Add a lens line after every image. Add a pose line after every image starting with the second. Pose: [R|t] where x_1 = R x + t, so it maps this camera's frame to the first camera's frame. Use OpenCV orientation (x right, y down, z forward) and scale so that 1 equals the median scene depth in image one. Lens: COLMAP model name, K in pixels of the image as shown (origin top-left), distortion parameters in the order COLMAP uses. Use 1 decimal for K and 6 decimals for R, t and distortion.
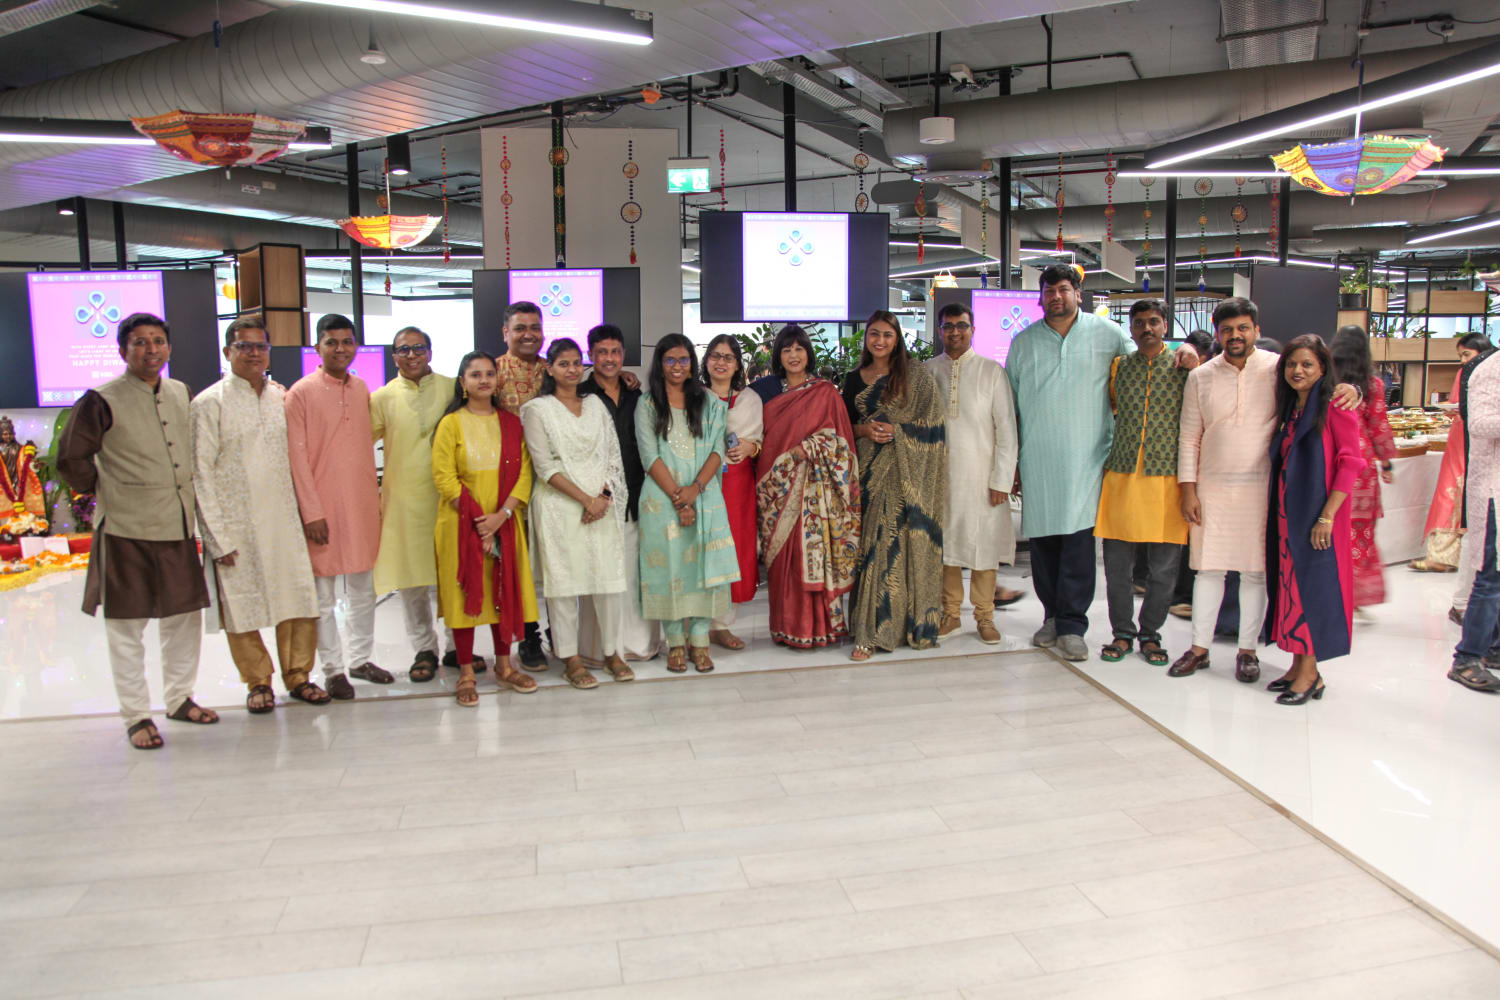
lens RADIAL K [[1028.5, 0, 745.8], [0, 1028.5, 461.4], [0, 0, 1]] dist [-0.107021, 0.050823]
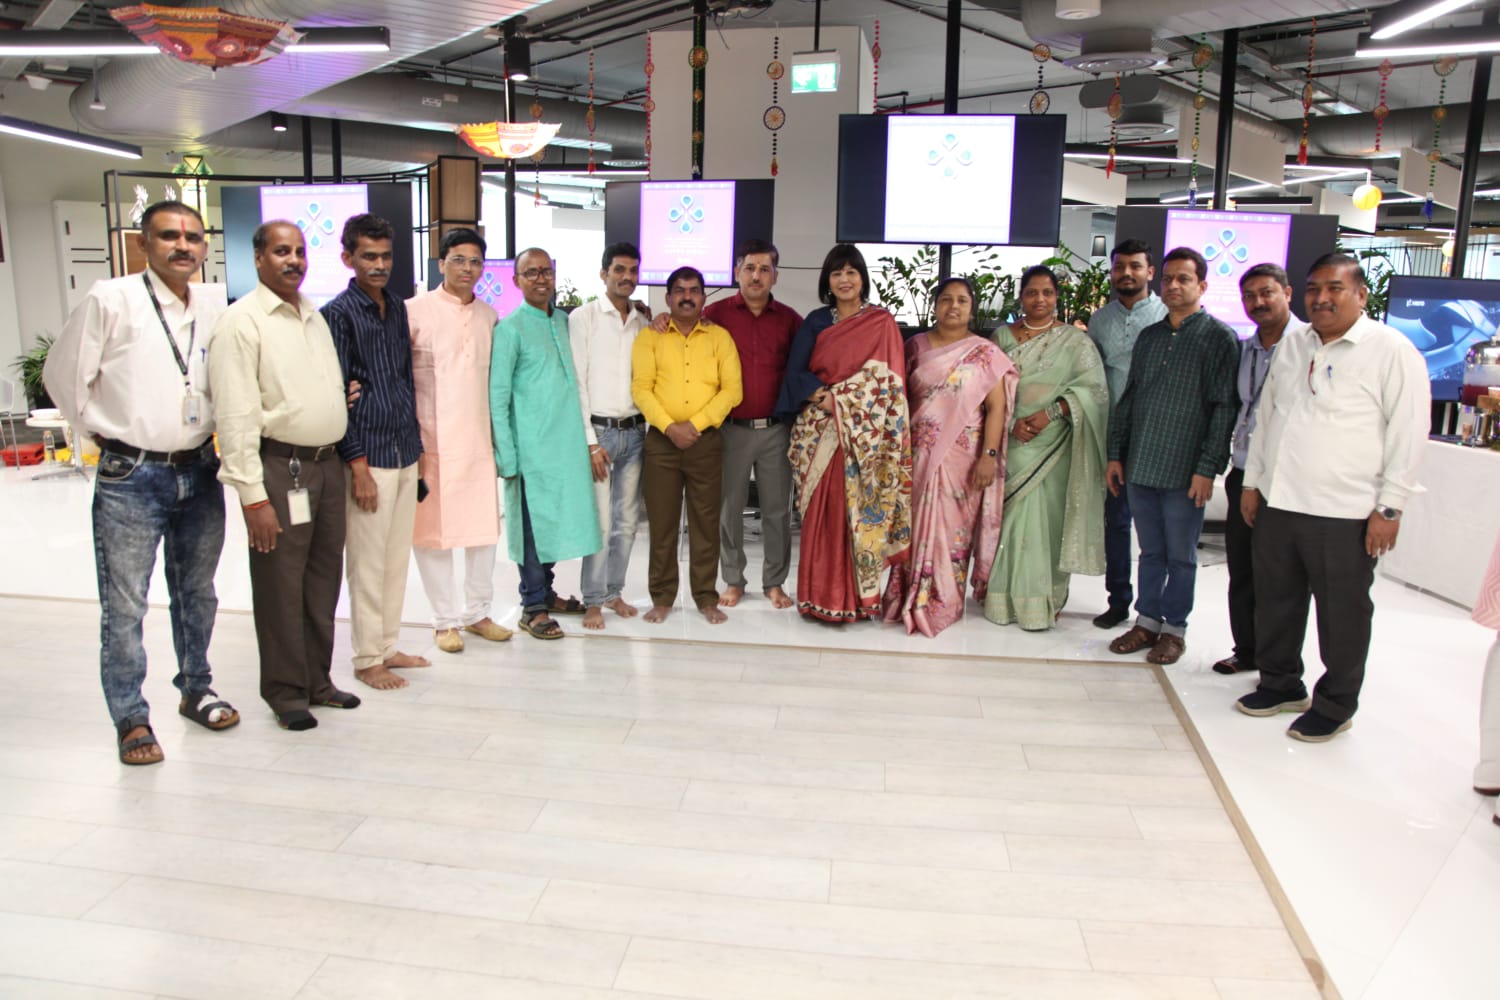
lens RADIAL K [[1028.5, 0, 745.8], [0, 1028.5, 461.4], [0, 0, 1]] dist [-0.107021, 0.050823]
pose [[0.948224, 0.082497, -0.306701, 0.153180], [-0.060611, 0.994932, 0.080229, -0.011981], [0.311766, -0.057486, 0.948418, 0.115607]]
